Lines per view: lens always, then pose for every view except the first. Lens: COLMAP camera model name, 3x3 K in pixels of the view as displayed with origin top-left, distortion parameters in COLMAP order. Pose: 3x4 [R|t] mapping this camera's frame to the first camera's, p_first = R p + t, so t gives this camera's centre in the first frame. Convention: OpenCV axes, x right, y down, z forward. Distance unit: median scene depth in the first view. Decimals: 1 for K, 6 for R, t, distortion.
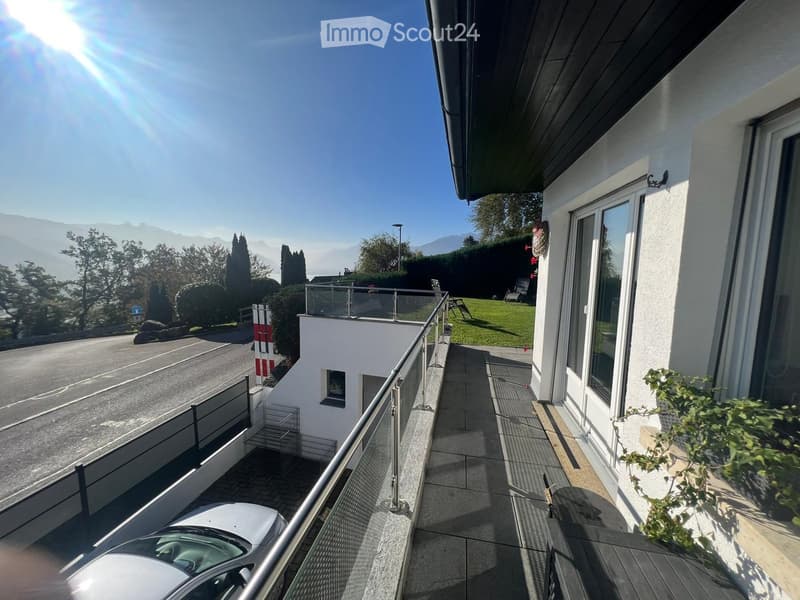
lens RADIAL K [[319.7, 0, 399.7], [0, 319.7, 297.3], [0, 0, 1]] dist [-0.000101, -0.000164]
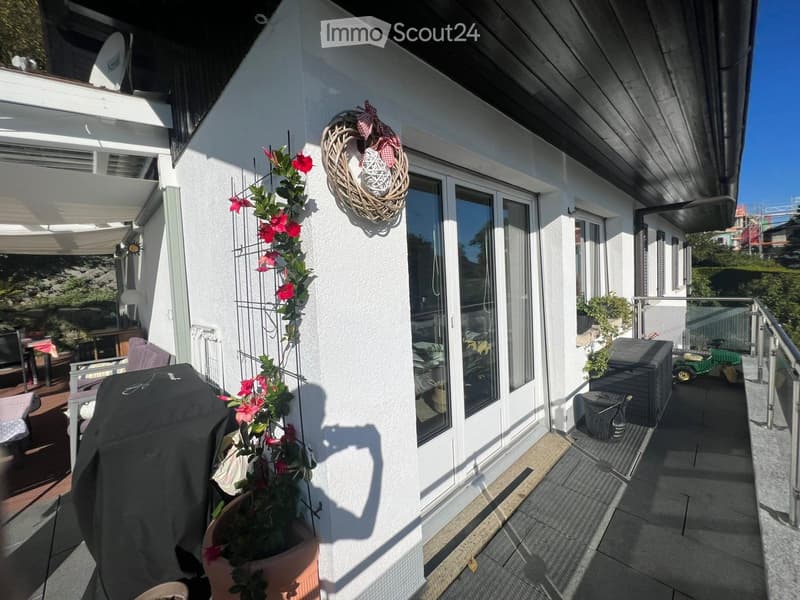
lens RADIAL K [[319.7, 0, 399.7], [0, 319.7, 297.3], [0, 0, 1]] dist [-0.000101, -0.000164]
pose [[-0.826342, -0.014875, 0.562973, 0.330046], [0.089825, 0.983373, 0.157829, -0.144886], [-0.555959, 0.180990, -0.811266, 1.796393]]
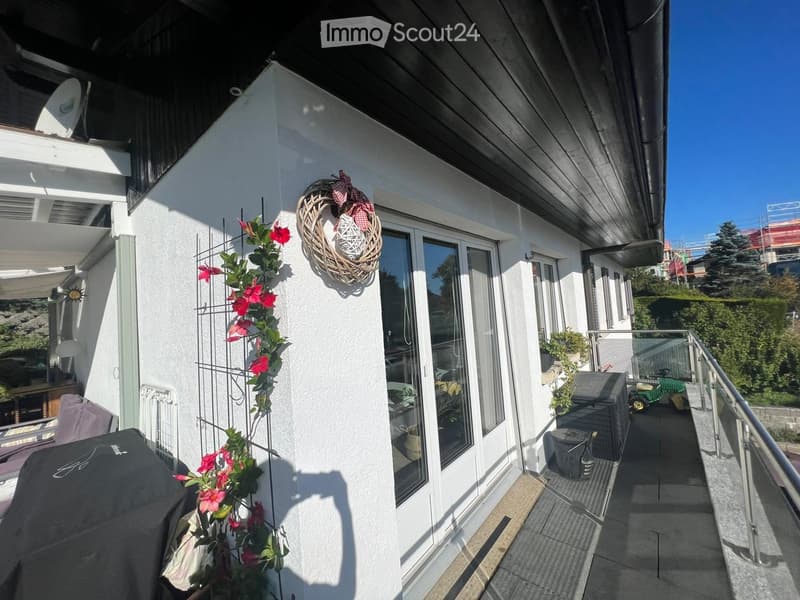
lens RADIAL K [[319.7, 0, 399.7], [0, 319.7, 297.3], [0, 0, 1]] dist [-0.000101, -0.000164]
pose [[-0.882322, 0.058976, 0.466936, 0.341928], [0.101284, 0.992665, 0.066009, -0.186110], [-0.459618, 0.105534, -0.881824, 1.799794]]
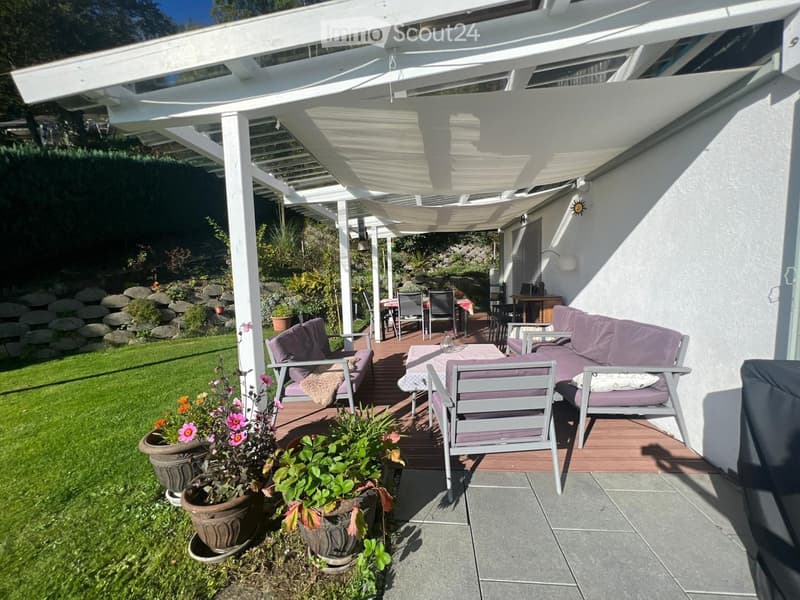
lens RADIAL K [[319.7, 0, 399.7], [0, 319.7, 297.3], [0, 0, 1]] dist [-0.000101, -0.000164]
pose [[-0.104696, -0.100914, 0.989371, 0.914546], [0.132422, 0.984565, 0.114437, -0.127595], [-0.985648, 0.142996, -0.089717, 2.165180]]
